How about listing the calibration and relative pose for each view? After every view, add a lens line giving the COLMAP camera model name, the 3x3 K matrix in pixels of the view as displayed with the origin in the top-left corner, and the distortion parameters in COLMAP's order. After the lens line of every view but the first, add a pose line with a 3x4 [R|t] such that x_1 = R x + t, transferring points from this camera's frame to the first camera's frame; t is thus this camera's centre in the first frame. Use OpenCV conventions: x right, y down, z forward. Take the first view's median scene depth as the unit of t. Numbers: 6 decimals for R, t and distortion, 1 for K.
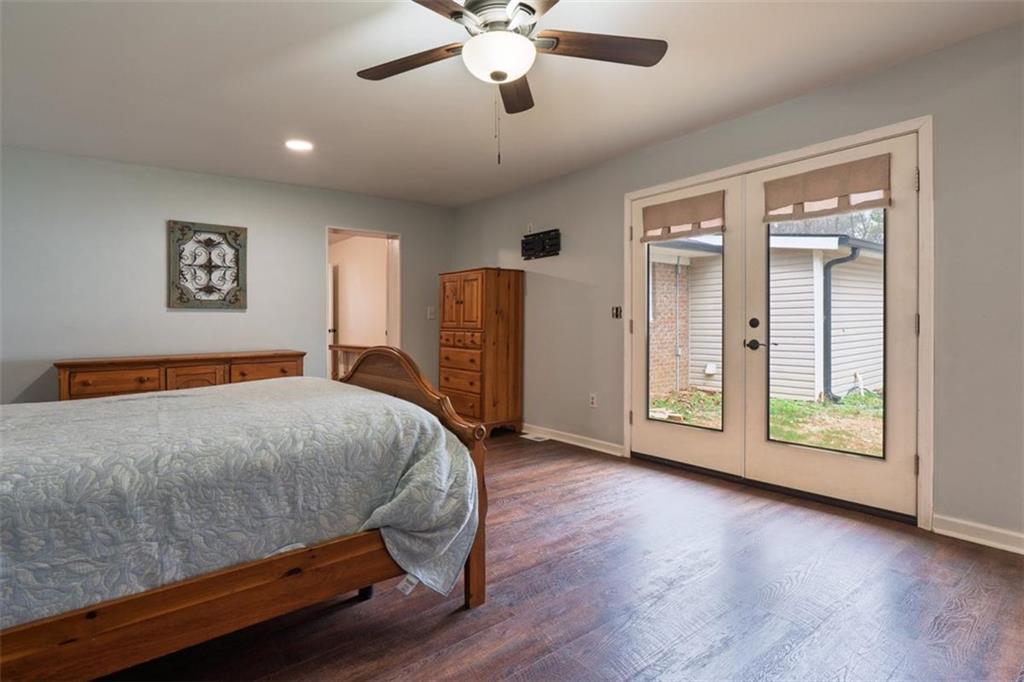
lens RADIAL K [[516.1, 0, 509.2], [0, 516.1, 331.5], [0, 0, 1]] dist [-0.001421, -0.000474]
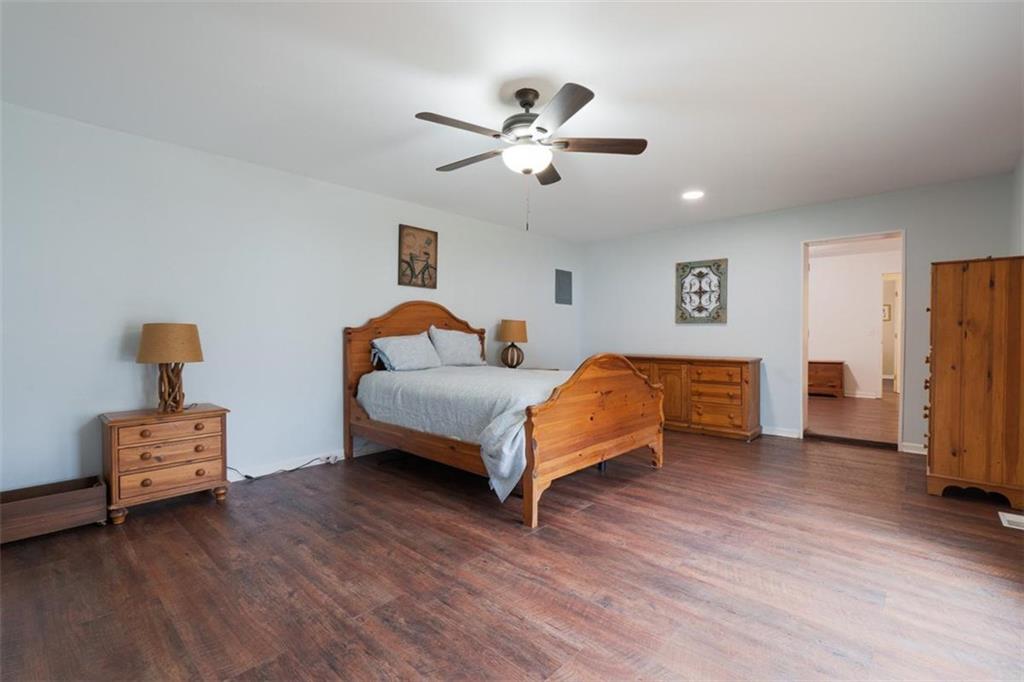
lens RADIAL K [[463.6, 0, 508.9], [0, 463.6, 339.8], [0, 0, 1]] dist [0.001727, -0.000135]
pose [[0.152480, 0.024309, -0.988007, 0.550210], [-0.019949, 0.999569, 0.021514, -0.017309], [0.988105, 0.016430, 0.152900, 0.321268]]
